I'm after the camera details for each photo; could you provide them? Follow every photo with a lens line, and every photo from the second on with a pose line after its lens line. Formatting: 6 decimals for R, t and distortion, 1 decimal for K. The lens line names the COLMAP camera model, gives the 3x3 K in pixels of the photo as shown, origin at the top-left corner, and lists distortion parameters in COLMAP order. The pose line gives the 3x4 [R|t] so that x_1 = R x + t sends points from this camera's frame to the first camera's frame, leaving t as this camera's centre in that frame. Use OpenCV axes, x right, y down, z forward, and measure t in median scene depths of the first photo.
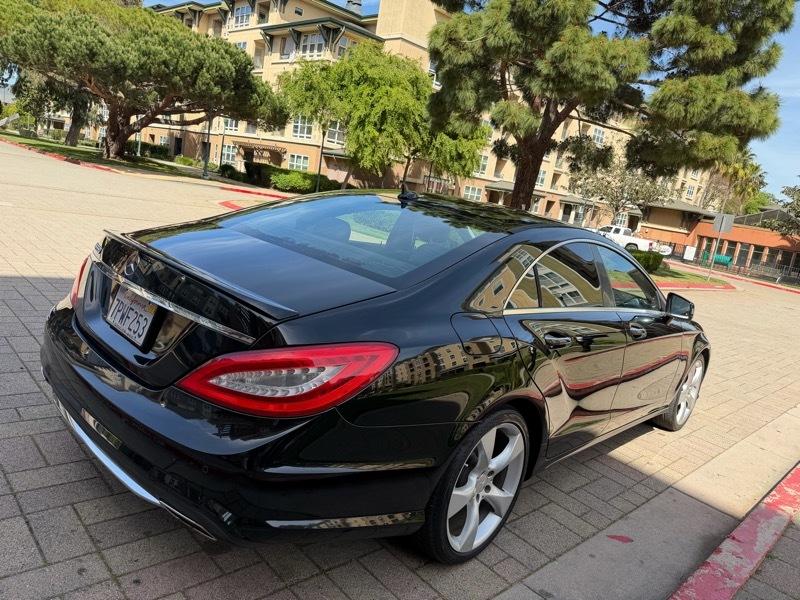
lens RADIAL K [[570.3, 0, 395.1], [0, 570.3, 310.2], [0, 0, 1]] dist [0.022661, -0.040320]
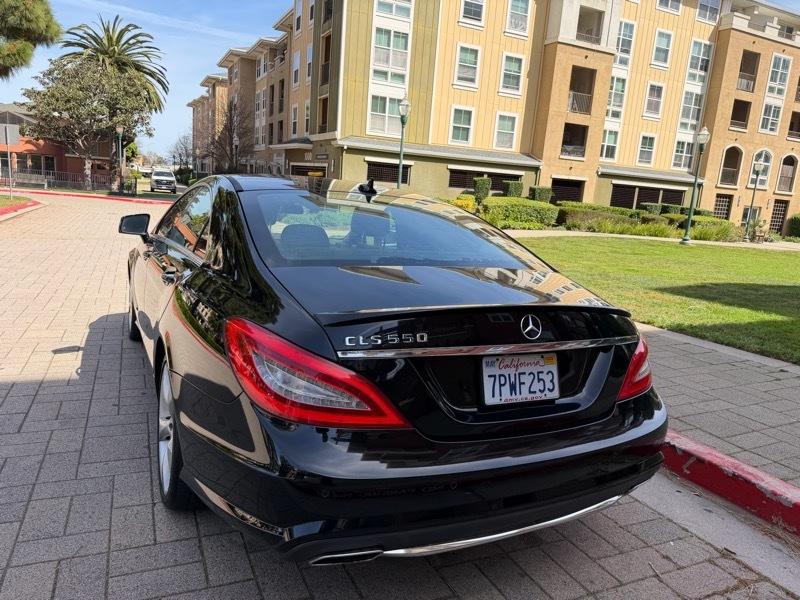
lens RADIAL K [[569.0, 0, 400.0], [0, 569.0, 302.1], [0, 0, 1]] dist [0.038764, -0.063081]
pose [[0.337423, -0.321939, 0.884591, -0.171694], [0.176925, 0.944644, 0.276307, -0.051600], [-0.924577, 0.063274, 0.375703, 0.114105]]
